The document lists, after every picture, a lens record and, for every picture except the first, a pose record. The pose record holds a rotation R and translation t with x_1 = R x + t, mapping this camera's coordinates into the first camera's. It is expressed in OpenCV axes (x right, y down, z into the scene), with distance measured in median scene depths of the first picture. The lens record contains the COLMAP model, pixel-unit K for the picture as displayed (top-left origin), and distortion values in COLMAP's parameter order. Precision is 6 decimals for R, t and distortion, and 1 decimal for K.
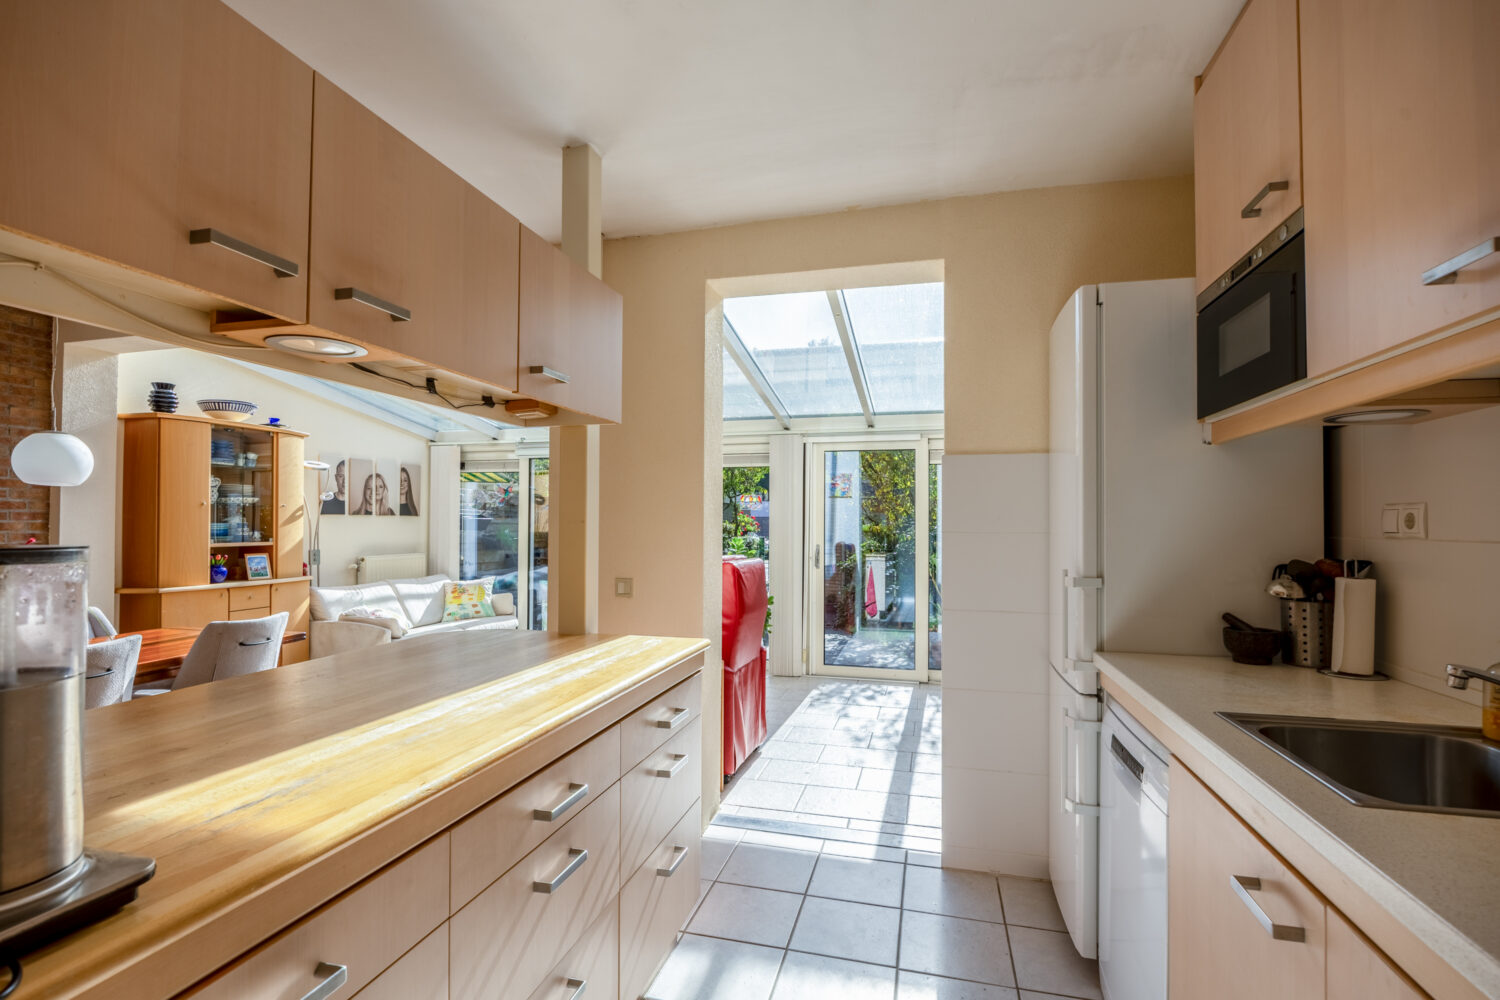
lens RADIAL K [[719.4, 0, 727.8], [0, 719.4, 510.1], [0, 0, 1]] dist [-0.001092, -0.000823]
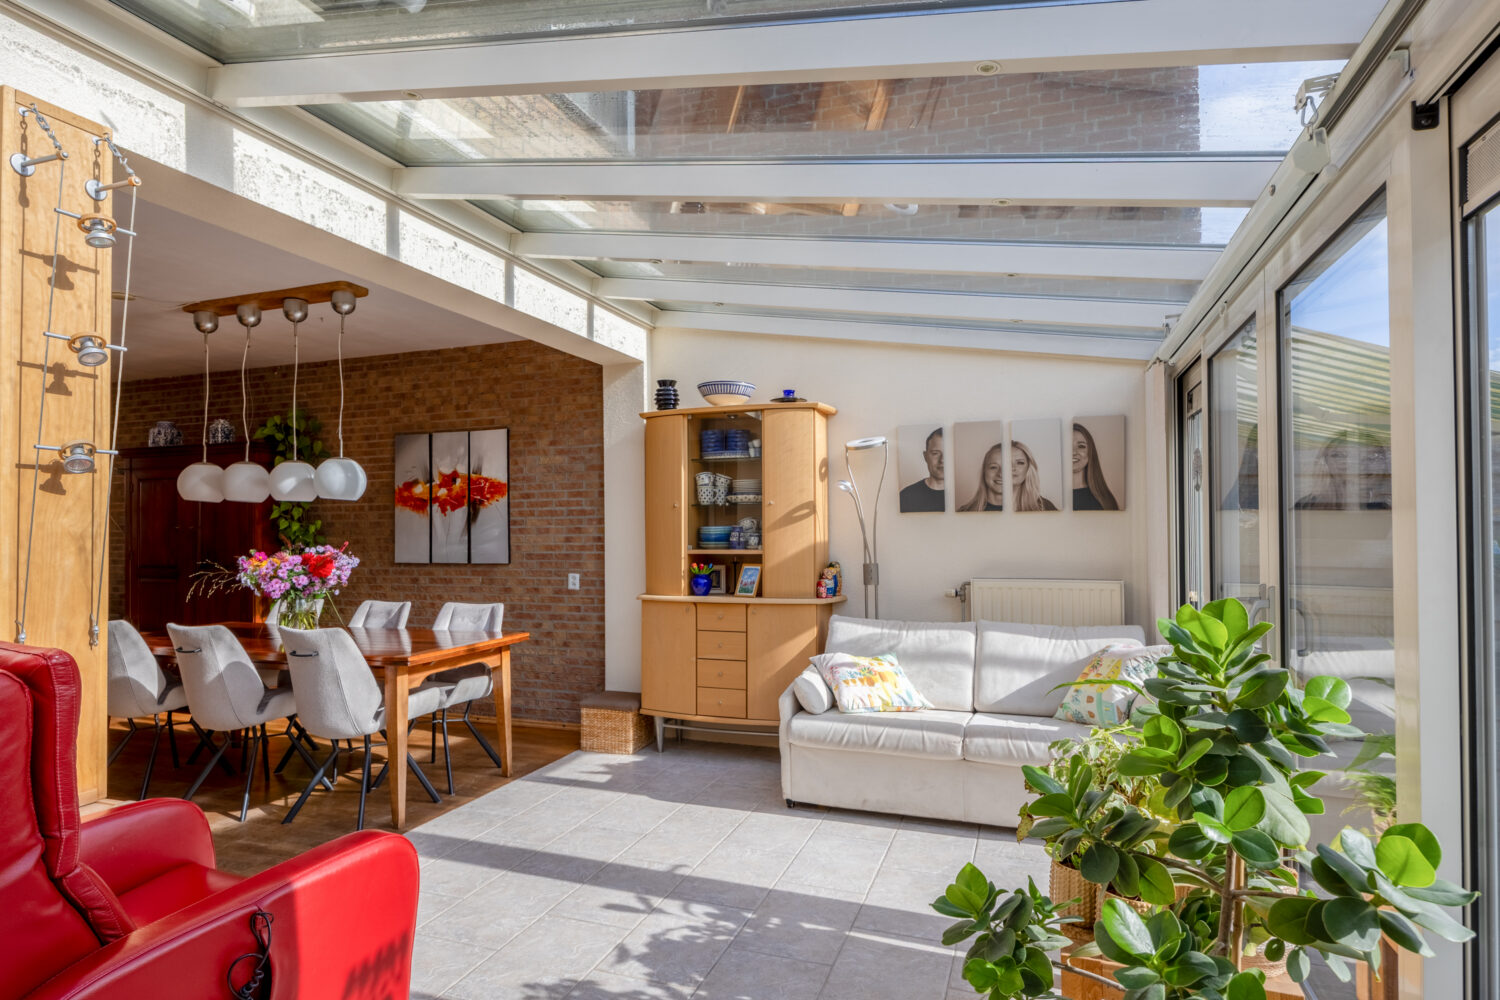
lens RADIAL K [[808.8, 0, 756.1], [0, 808.8, 505.9], [0, 0, 1]] dist [0.000494, 0.002675]
pose [[-0.059313, -0.026439, -0.997889, 0.206000], [0.024985, 0.999297, -0.027961, 0.017377], [0.997927, -0.026591, -0.058611, 0.882113]]
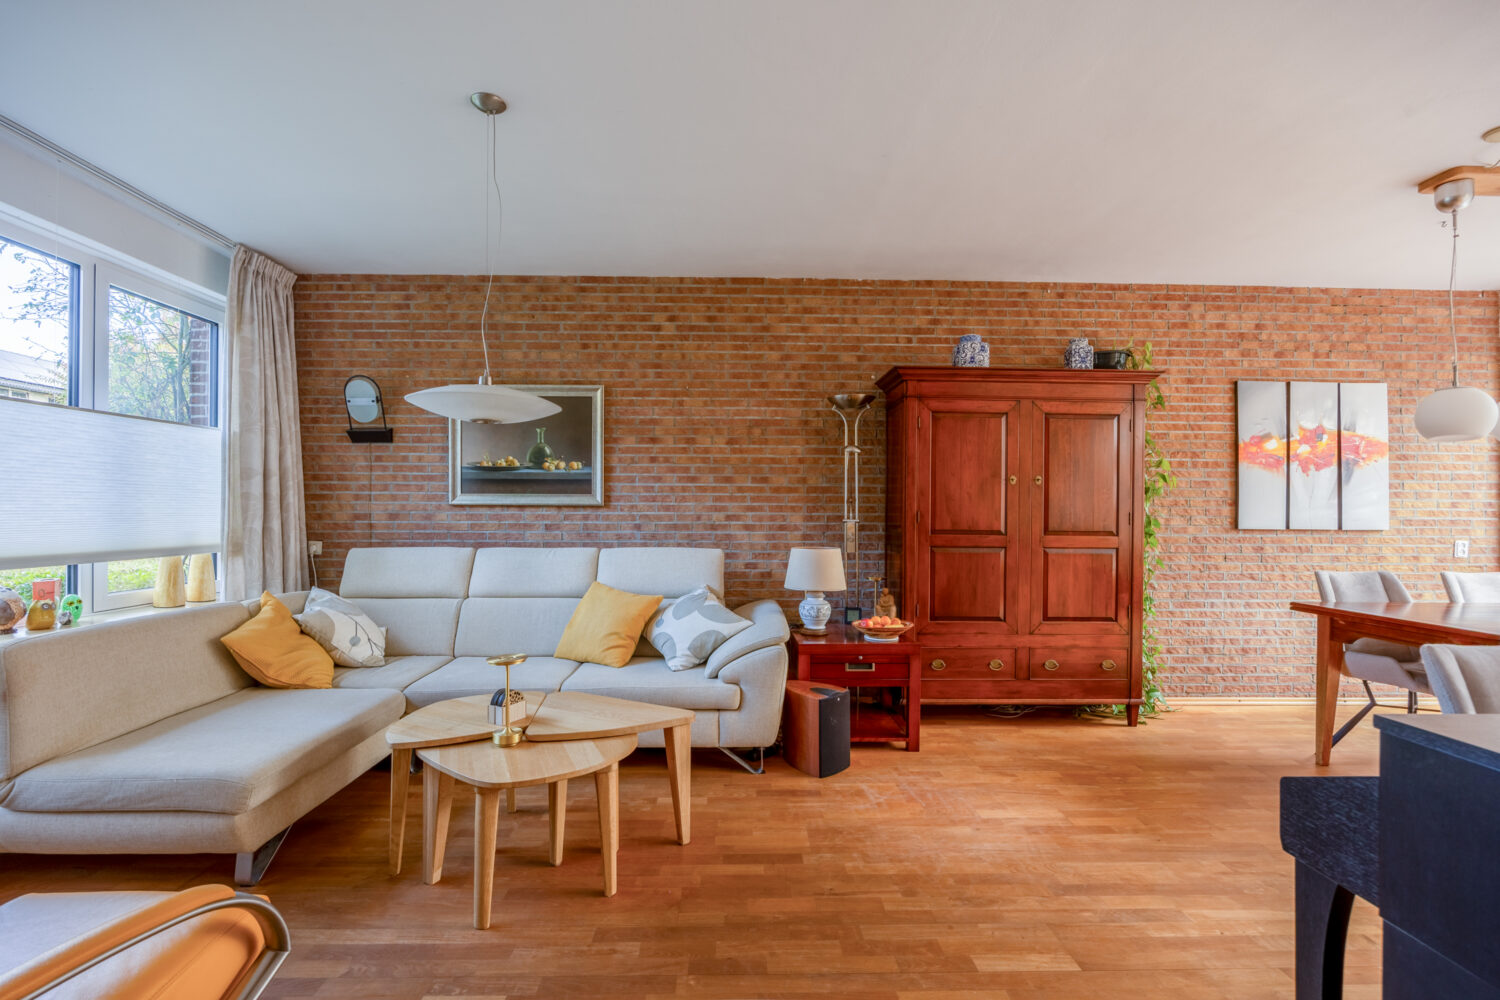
lens RADIAL K [[663.5, 0, 746.6], [0, 663.5, 503.6], [0, 0, 1]] dist [-0.010469, -0.000368]
pose [[0.302903, -0.004804, -0.953009, -0.233306], [0.008132, 0.999964, -0.002456, 0.018613], [0.952987, -0.007006, 0.302931, -0.269054]]
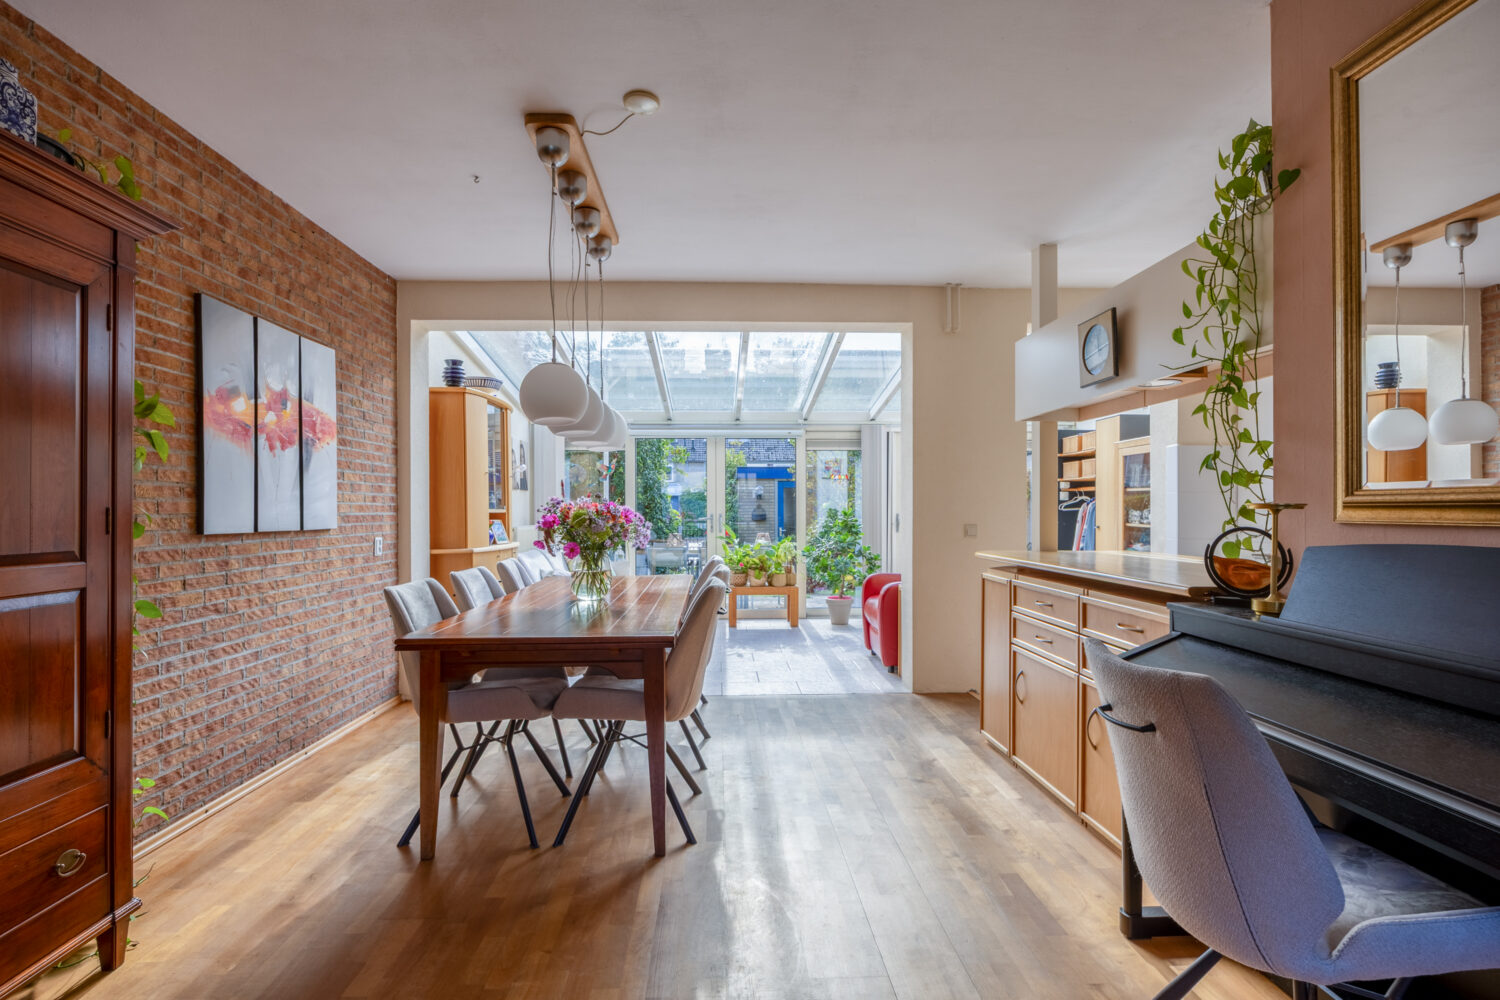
lens RADIAL K [[719.4, 0, 744.0], [0, 719.4, 508.4], [0, 0, 1]] dist [-0.001092, -0.000823]
pose [[0.948506, -0.003919, 0.316736, -0.538475], [-0.000273, 0.999913, 0.013189, 0.024393], [-0.316760, -0.012596, 0.948422, -0.125987]]
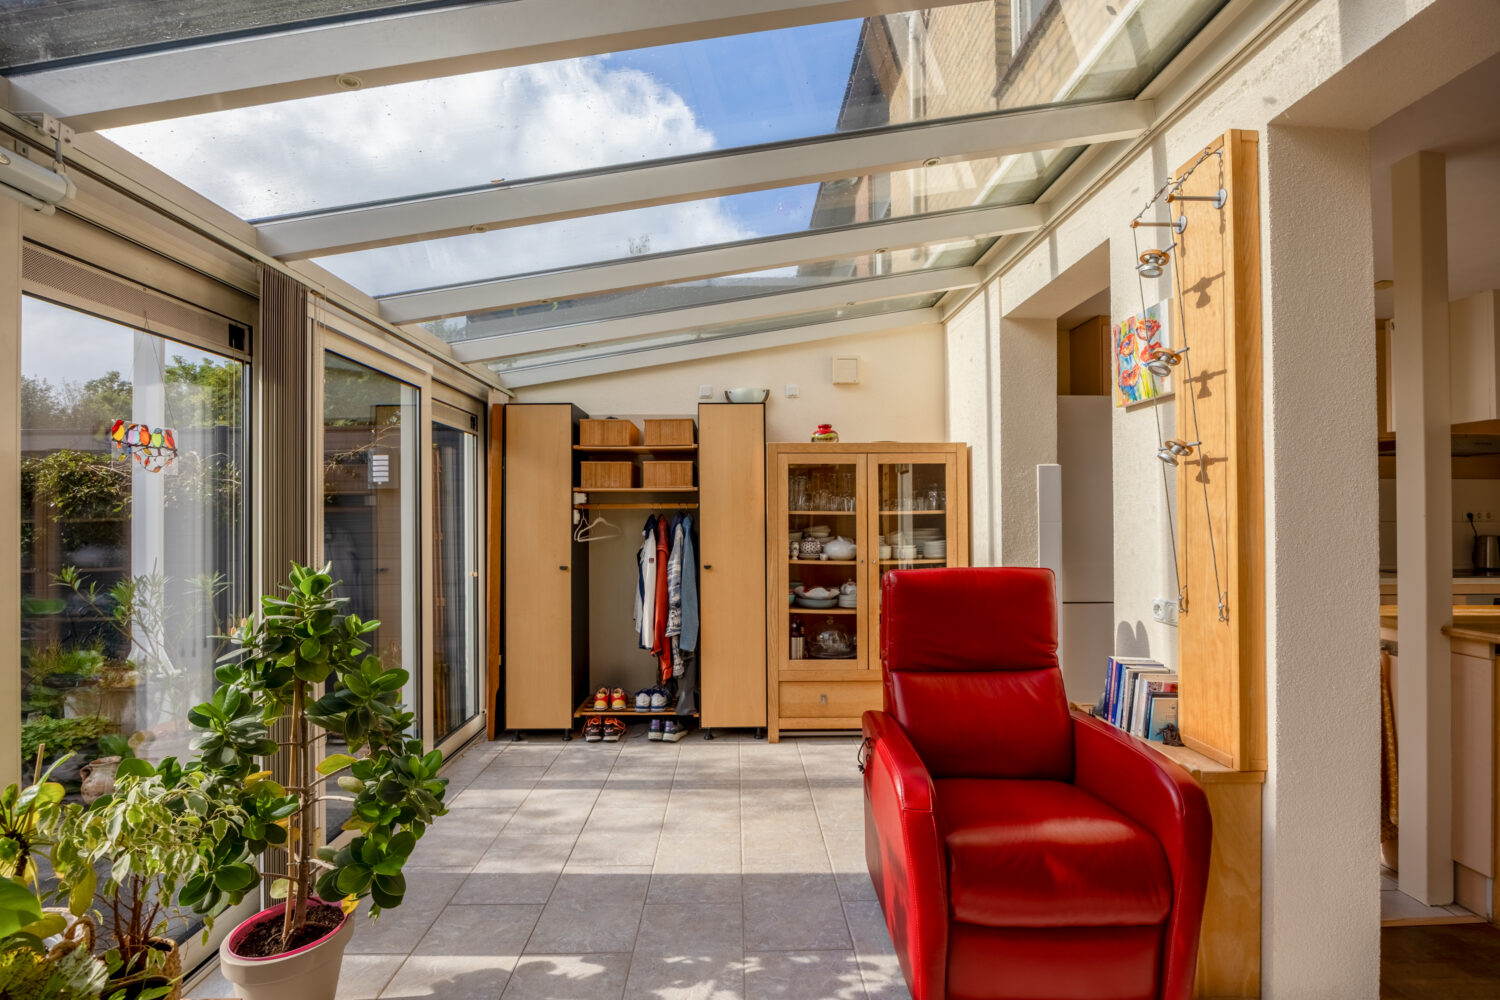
lens RADIAL K [[663.5, 0, 749.5], [0, 663.5, 507.1], [0, 0, 1]] dist [-0.010469, -0.000368]
pose [[-0.303487, 0.005363, 0.952820, -0.323182], [-0.014980, 0.999834, -0.010399, 0.014120], [-0.952718, -0.017429, -0.303356, 0.879948]]
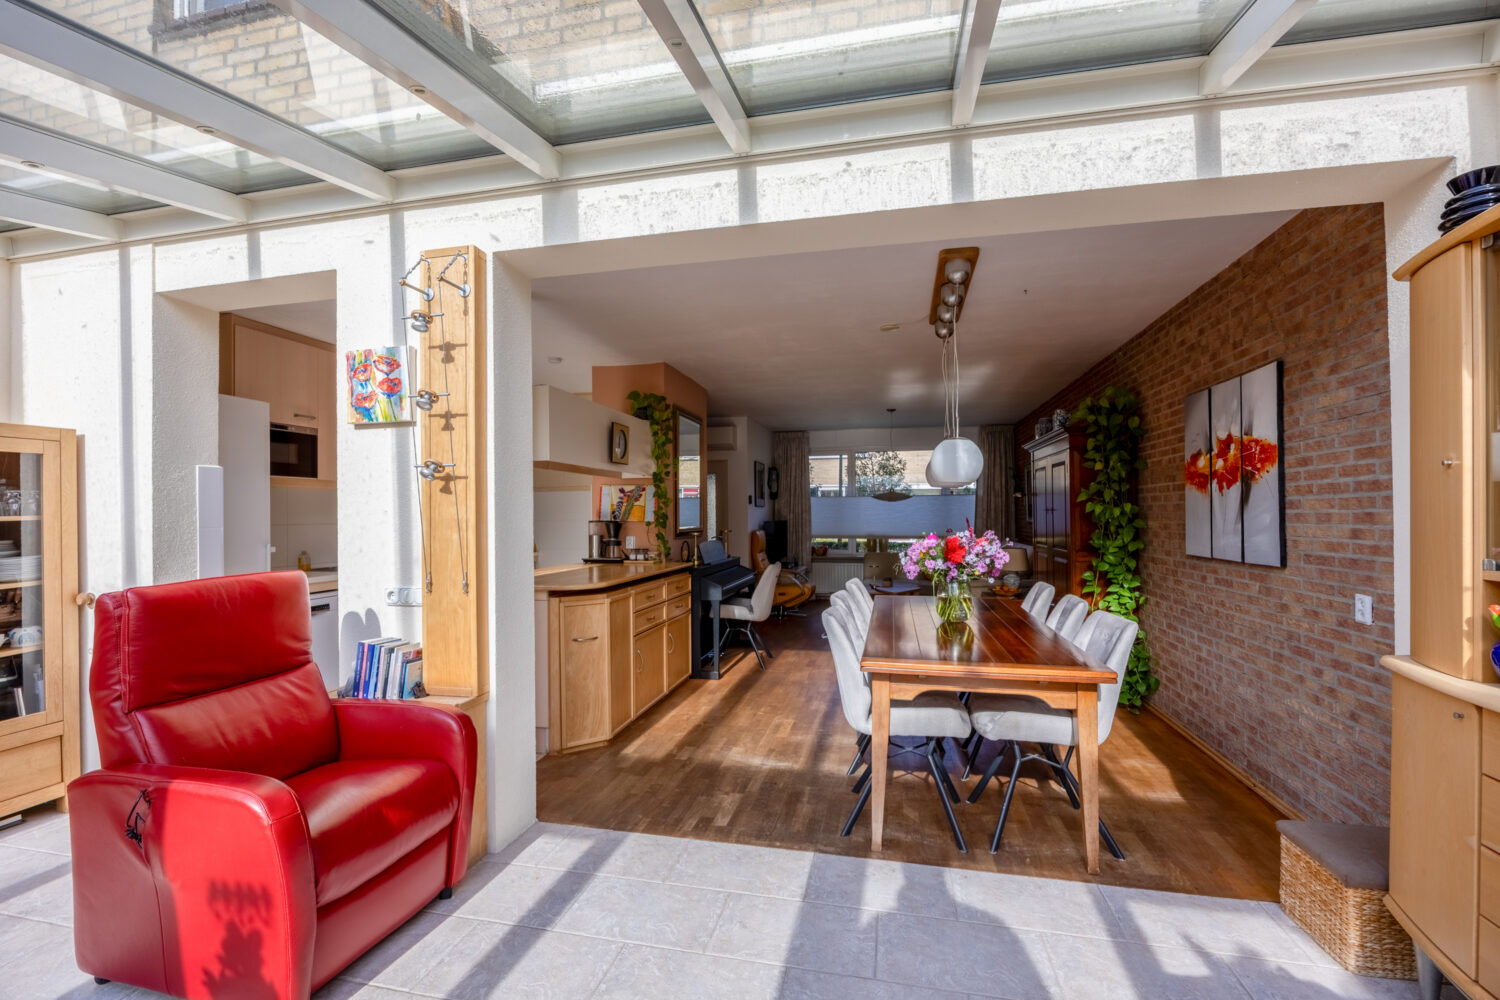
lens RADIAL K [[663.5, 0, 738.0], [0, 663.5, 509.7], [0, 0, 1]] dist [-0.010469, -0.000368]
pose [[-0.998521, 0.003183, -0.054278, -0.255035], [0.004434, 0.999727, -0.022930, 0.016804], [0.054190, -0.023137, -0.998263, 1.009134]]
